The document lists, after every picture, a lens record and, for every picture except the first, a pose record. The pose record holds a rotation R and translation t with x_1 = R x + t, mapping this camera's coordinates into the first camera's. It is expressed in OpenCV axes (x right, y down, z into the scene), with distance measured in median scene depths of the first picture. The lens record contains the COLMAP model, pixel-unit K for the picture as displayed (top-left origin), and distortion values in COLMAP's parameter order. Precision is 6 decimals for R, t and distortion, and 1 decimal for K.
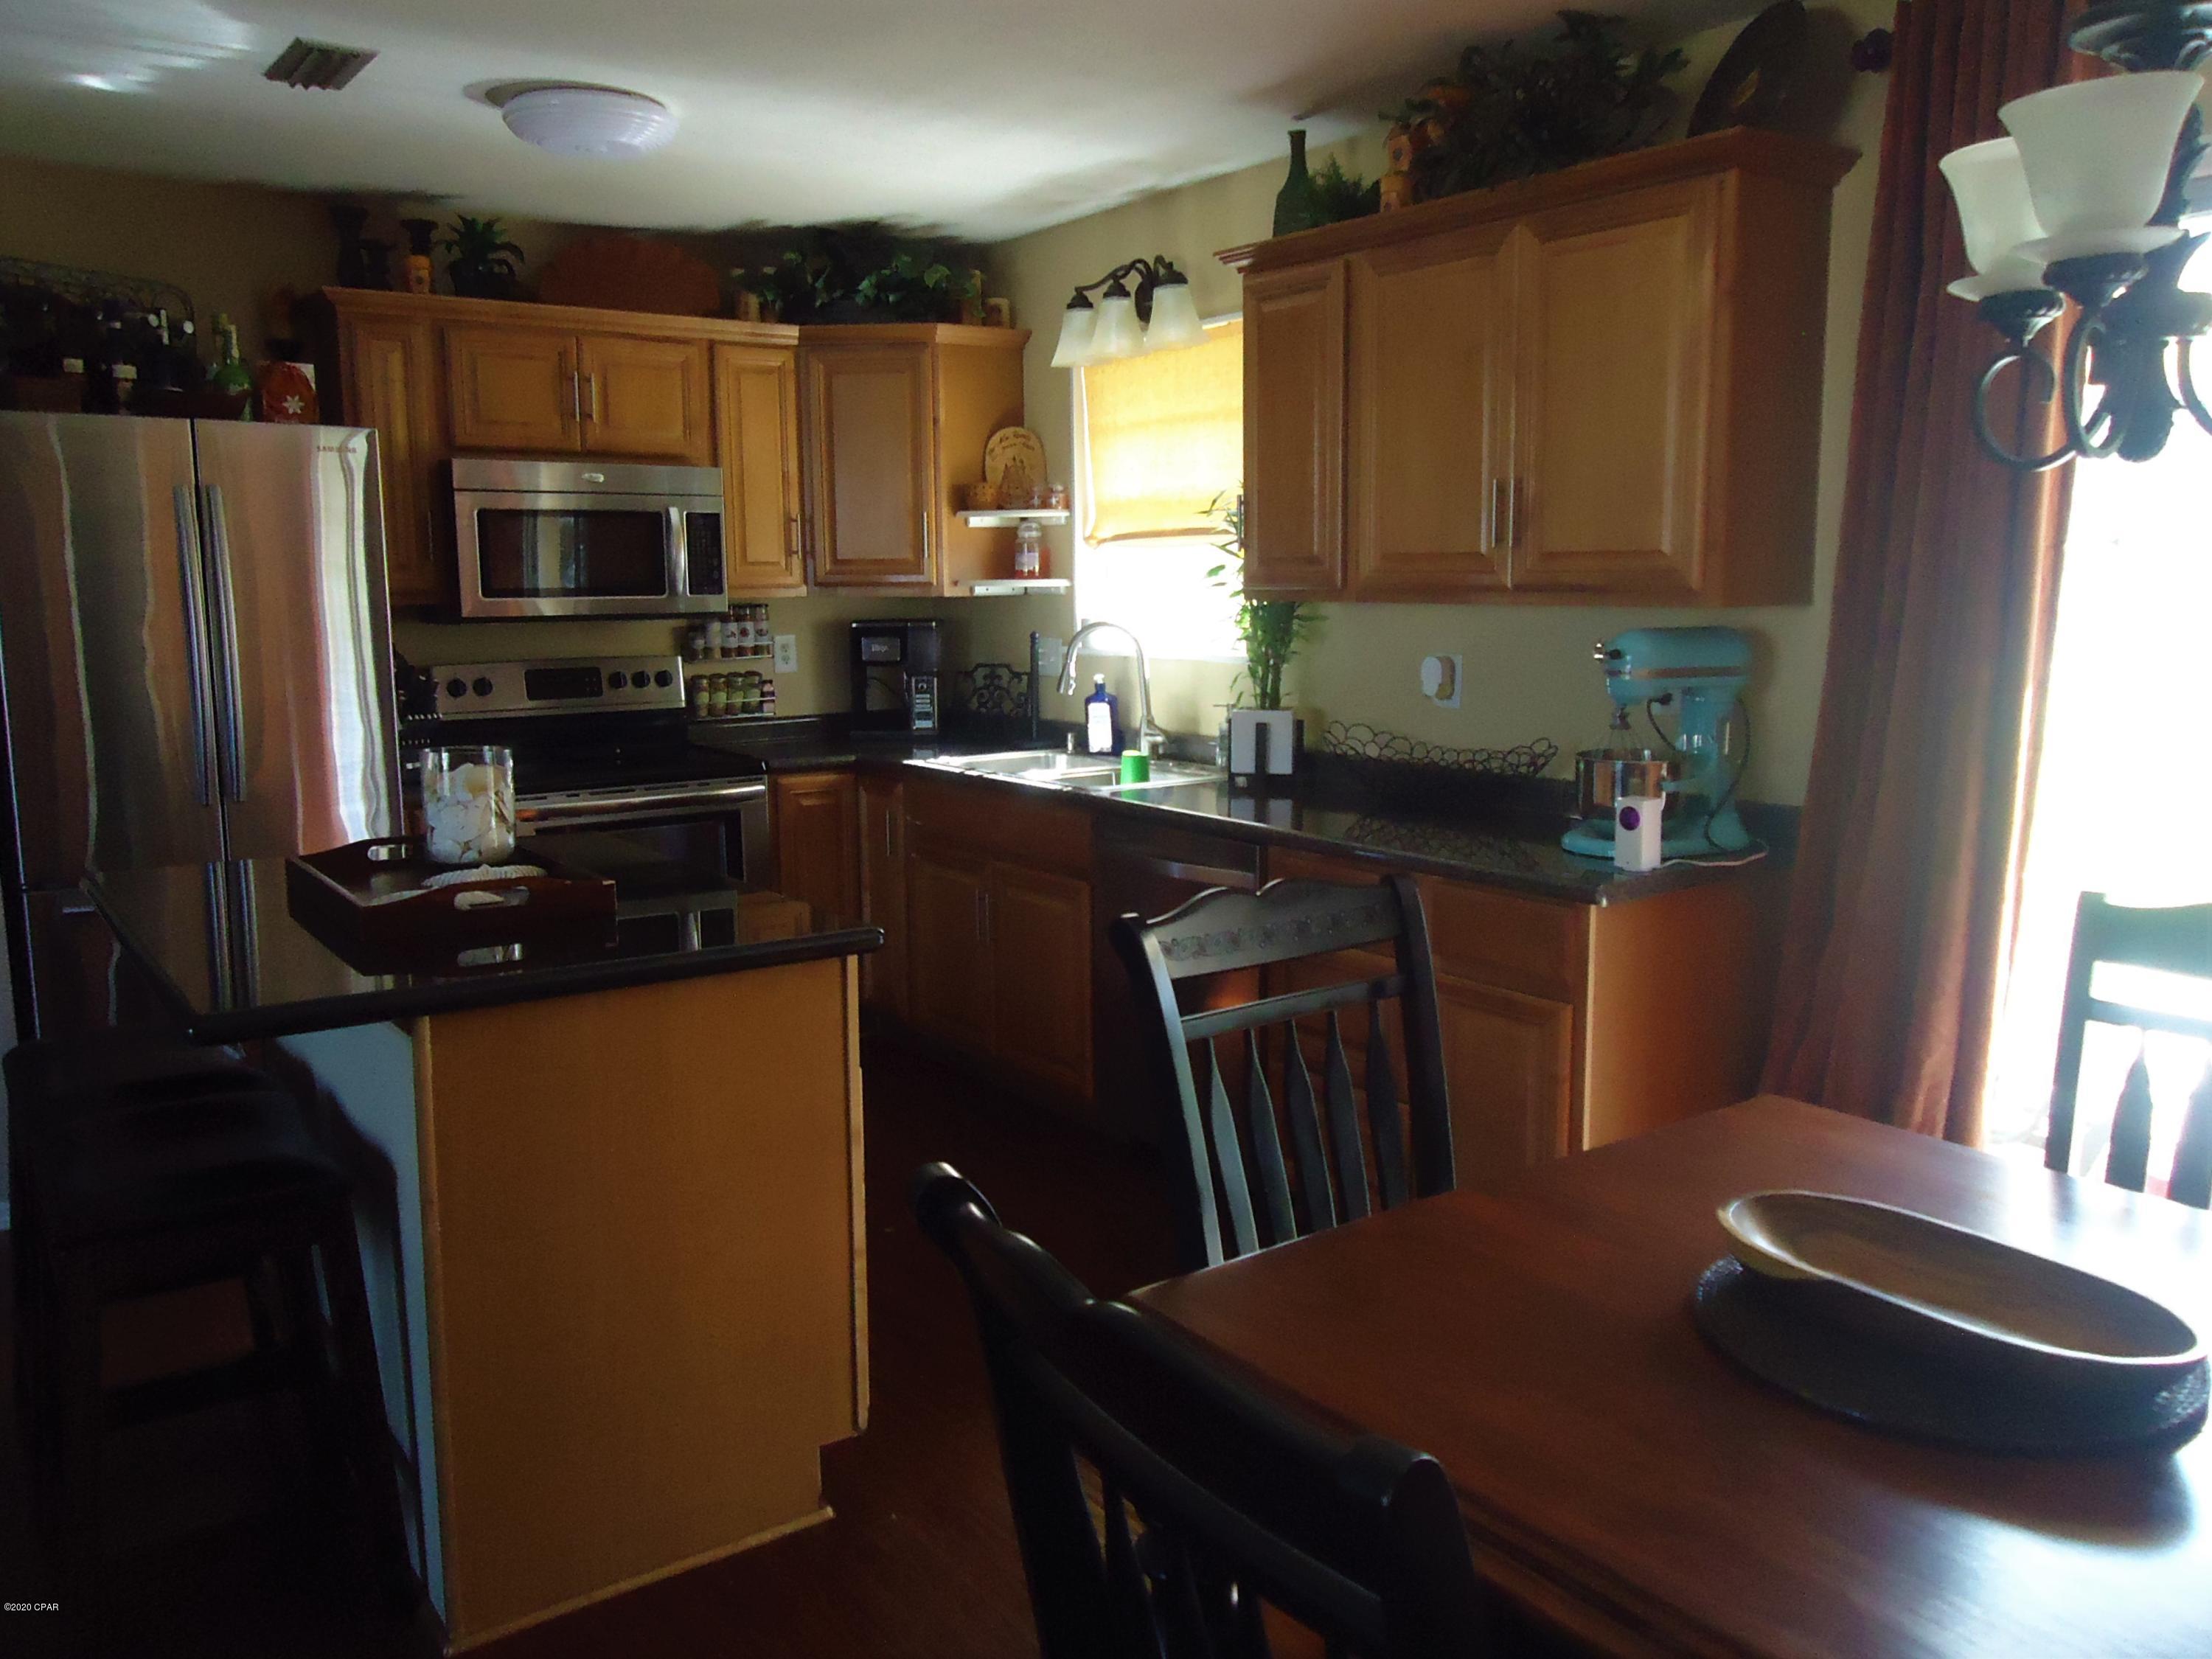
lens RADIAL K [[1688.9, 0, 1106.0], [0, 1688.9, 829.5], [0, 0, 1]] dist [-0.019027, -0.005696]
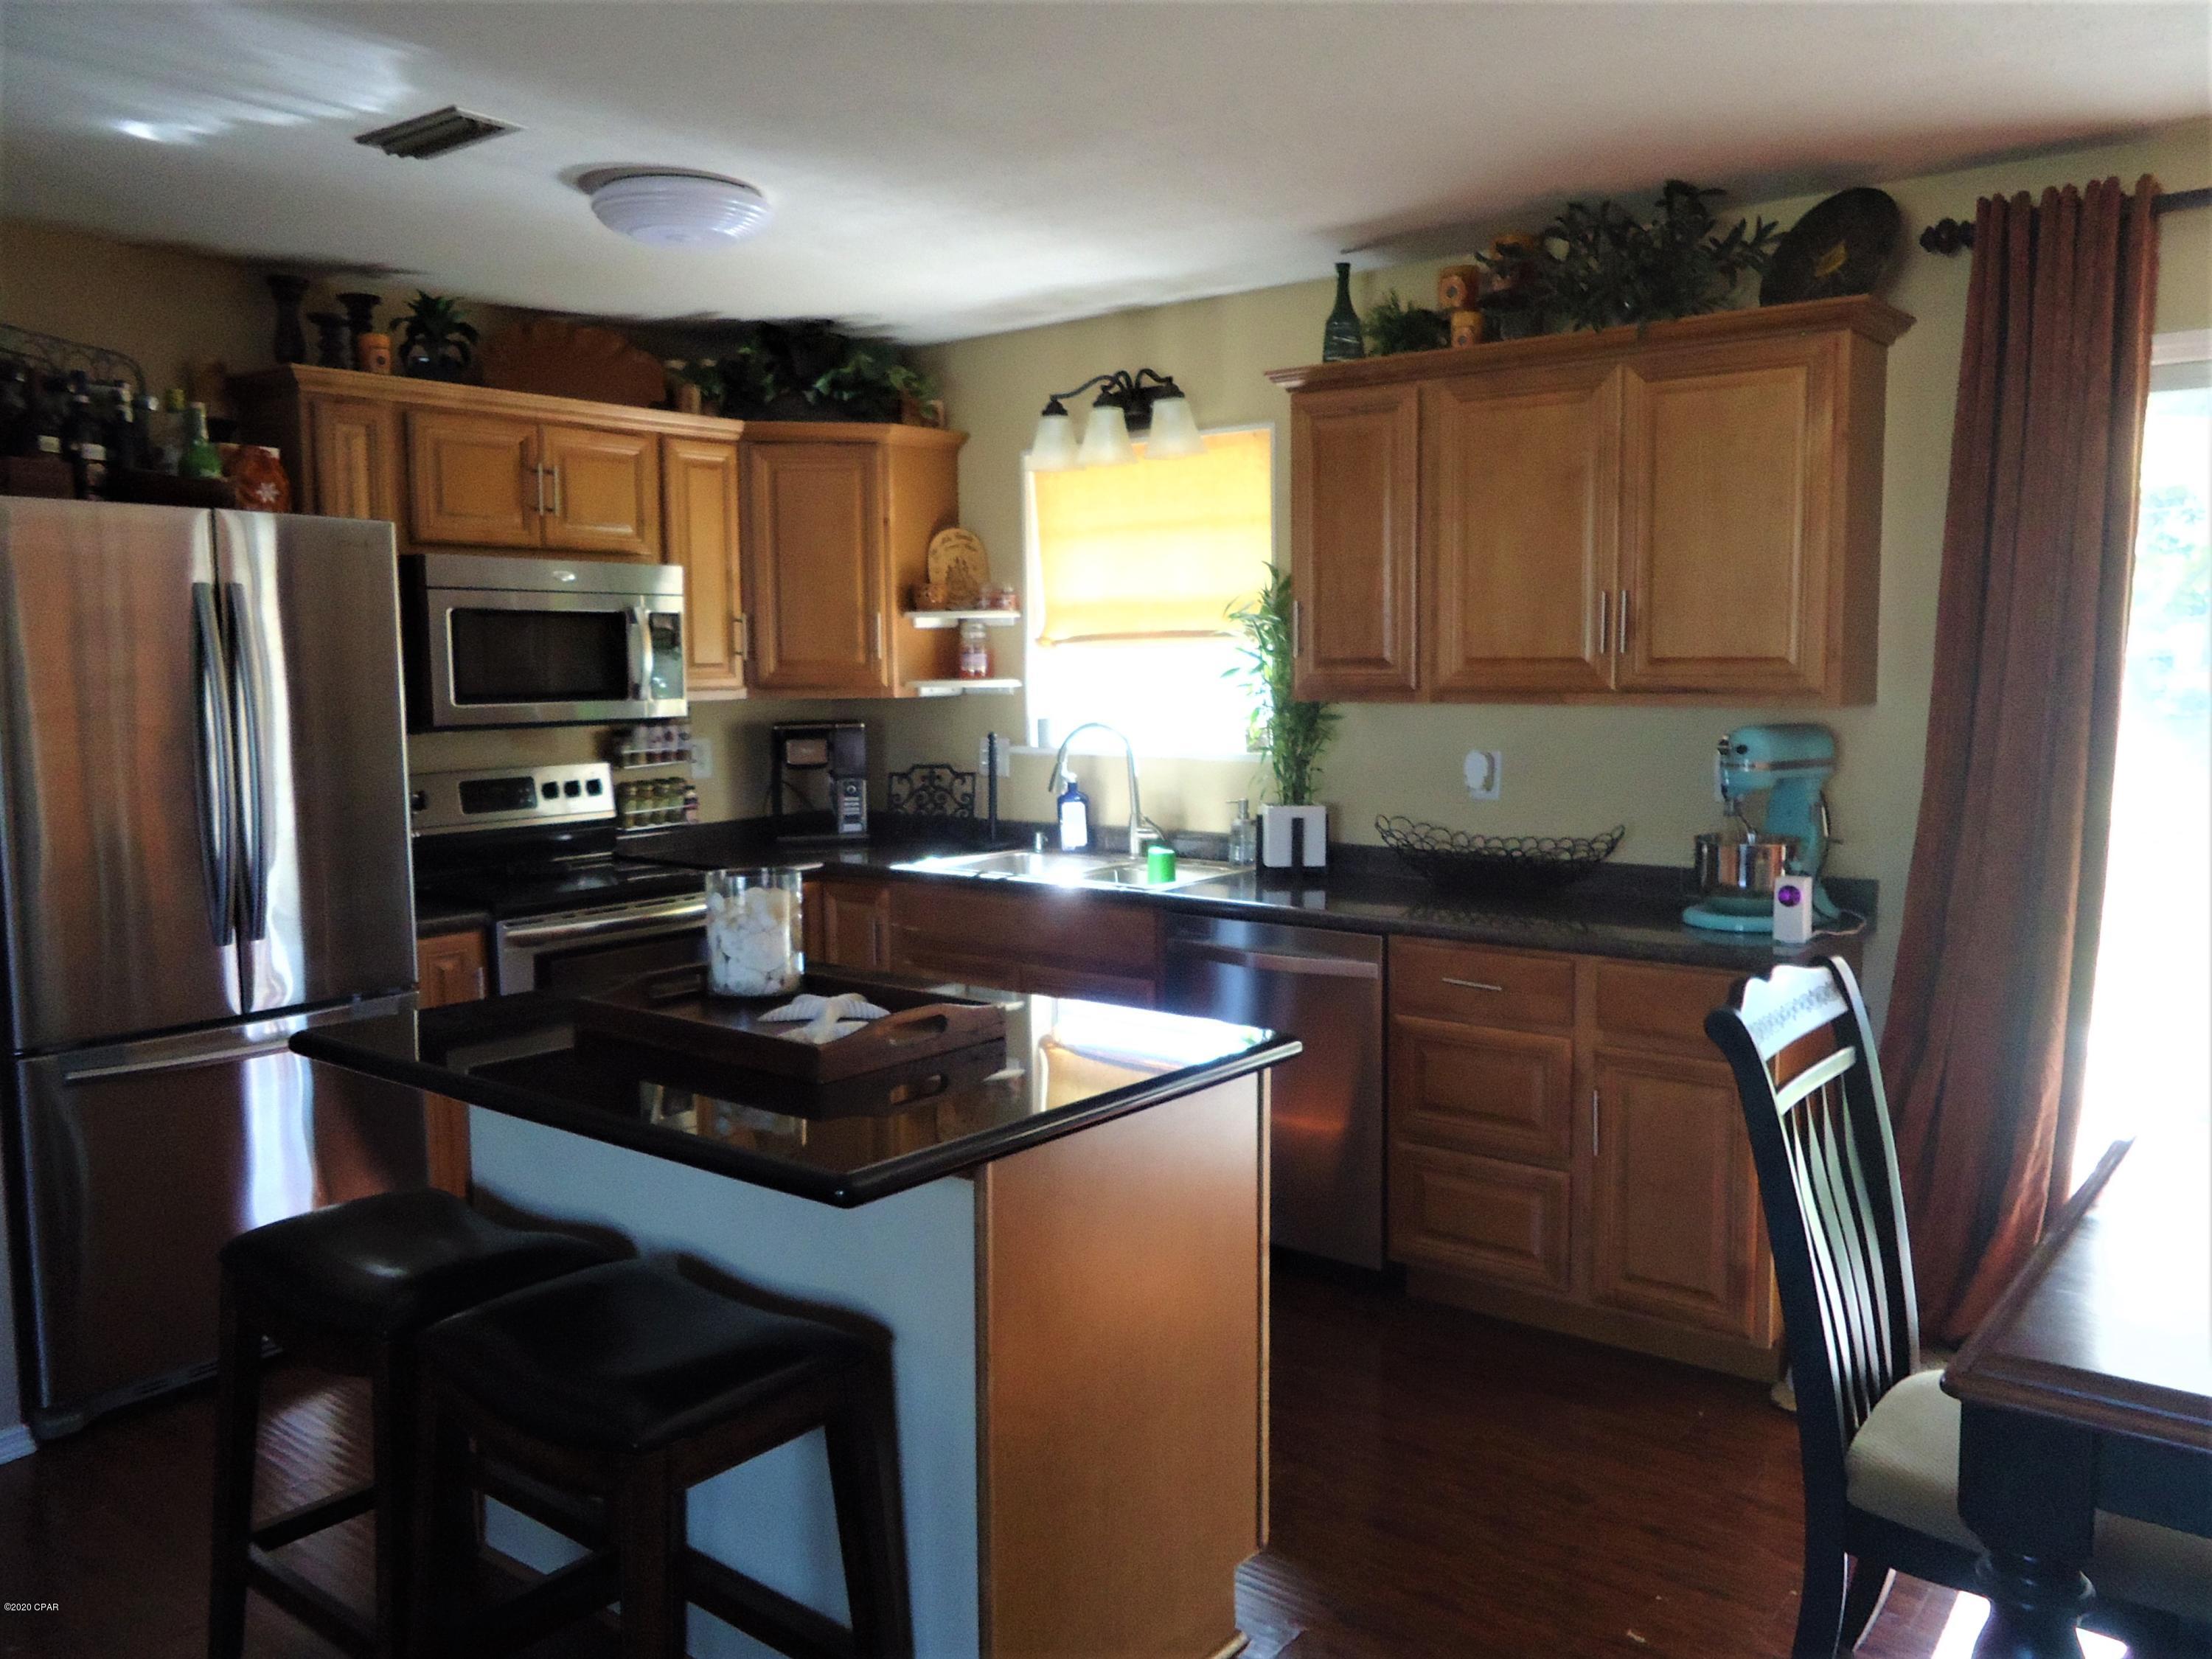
lens RADIAL K [[1704.3, 0, 1104.9], [0, 1704.3, 817.0], [0, 0, 1]] dist [-0.005484, -0.016164]
pose [[0.963582, -0.027845, 0.265960, -0.264574], [0.043472, 0.997645, -0.053049, -0.011558], [-0.263857, 0.062679, 0.962523, 0.018354]]
